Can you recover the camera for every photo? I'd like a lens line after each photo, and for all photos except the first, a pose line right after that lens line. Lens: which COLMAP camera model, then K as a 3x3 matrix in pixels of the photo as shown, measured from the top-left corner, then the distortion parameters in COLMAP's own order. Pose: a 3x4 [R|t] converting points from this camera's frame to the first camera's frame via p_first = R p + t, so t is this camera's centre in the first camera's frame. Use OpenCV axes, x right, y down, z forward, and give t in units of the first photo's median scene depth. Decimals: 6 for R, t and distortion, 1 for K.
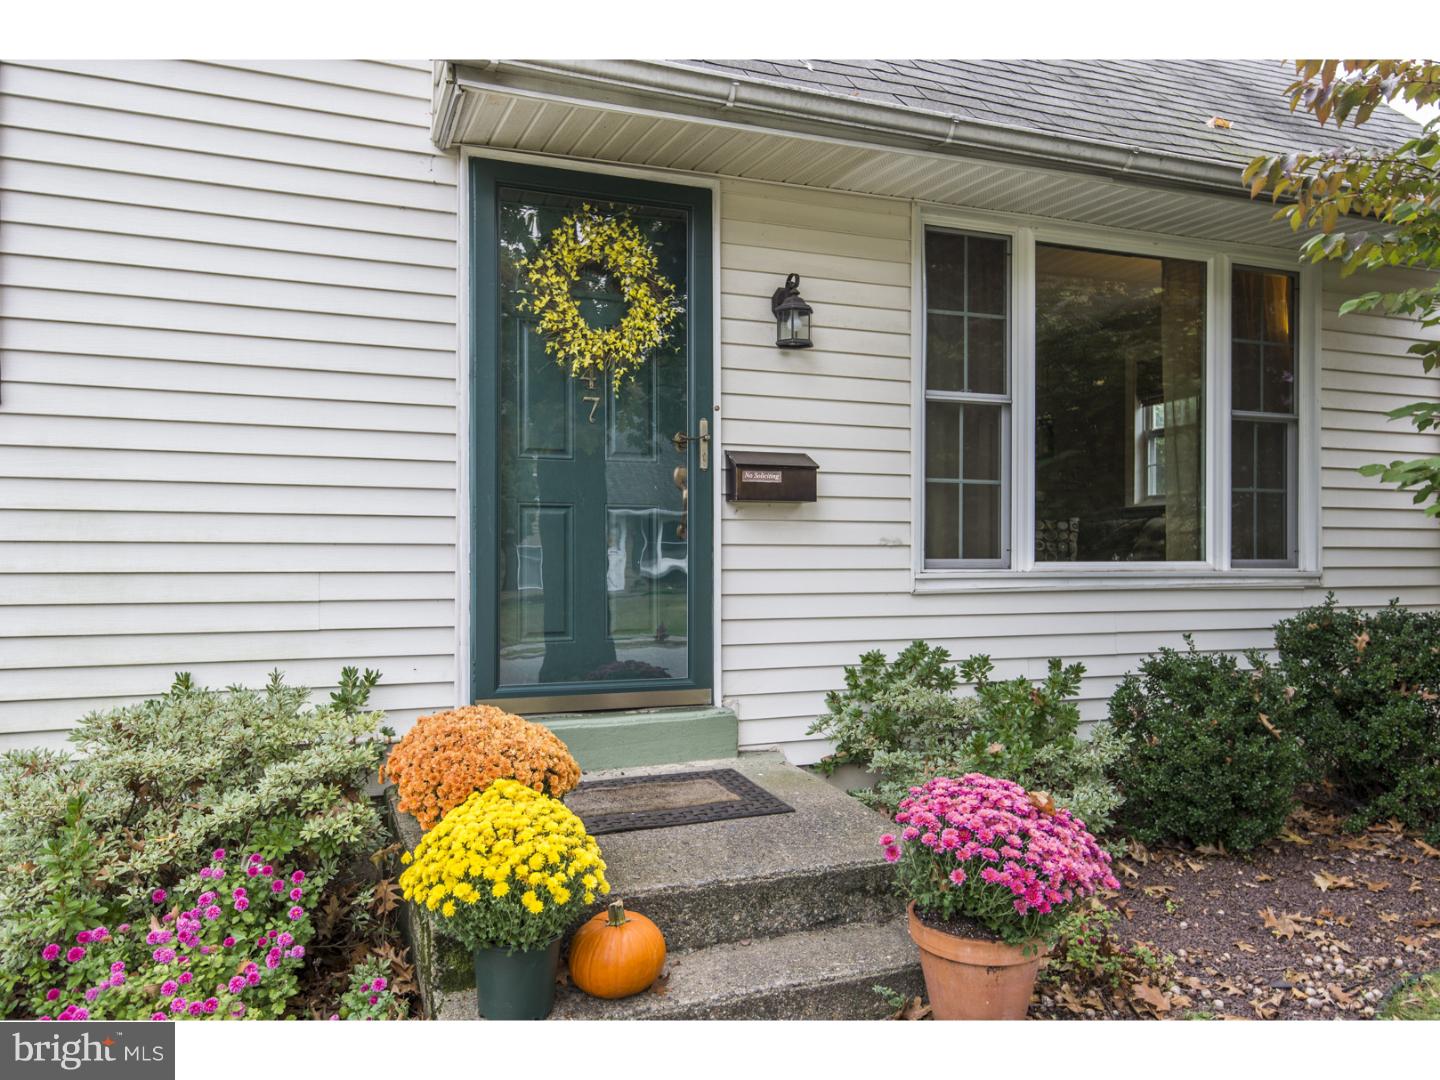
lens RADIAL K [[1089.8, 0, 718.9], [0, 1089.8, 553.3], [0, 0, 1]] dist [0.010452, 0.000410]
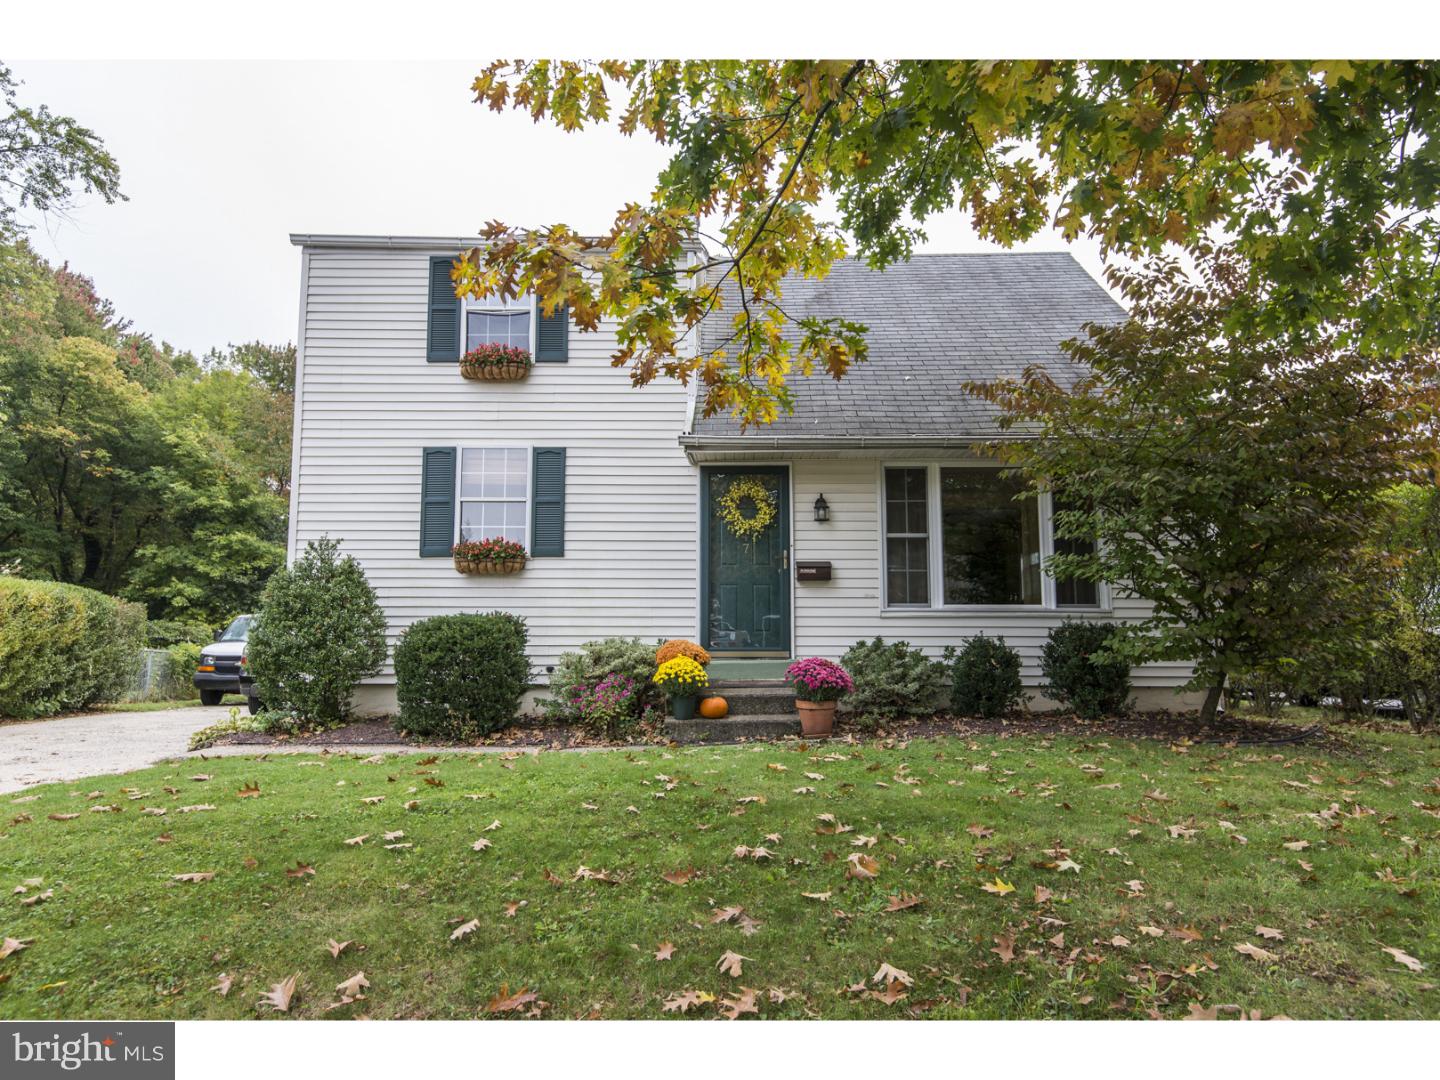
lens RADIAL K [[911.7, 0, 723.5], [0, 911.7, 536.6], [0, 0, 1]] dist [0.001106, 0.000044]
pose [[0.929610, -0.042622, -0.366073, 0.649599], [0.000247, 0.993362, -0.115030, 0.099118], [0.368546, 0.106842, 0.923449, -1.104685]]
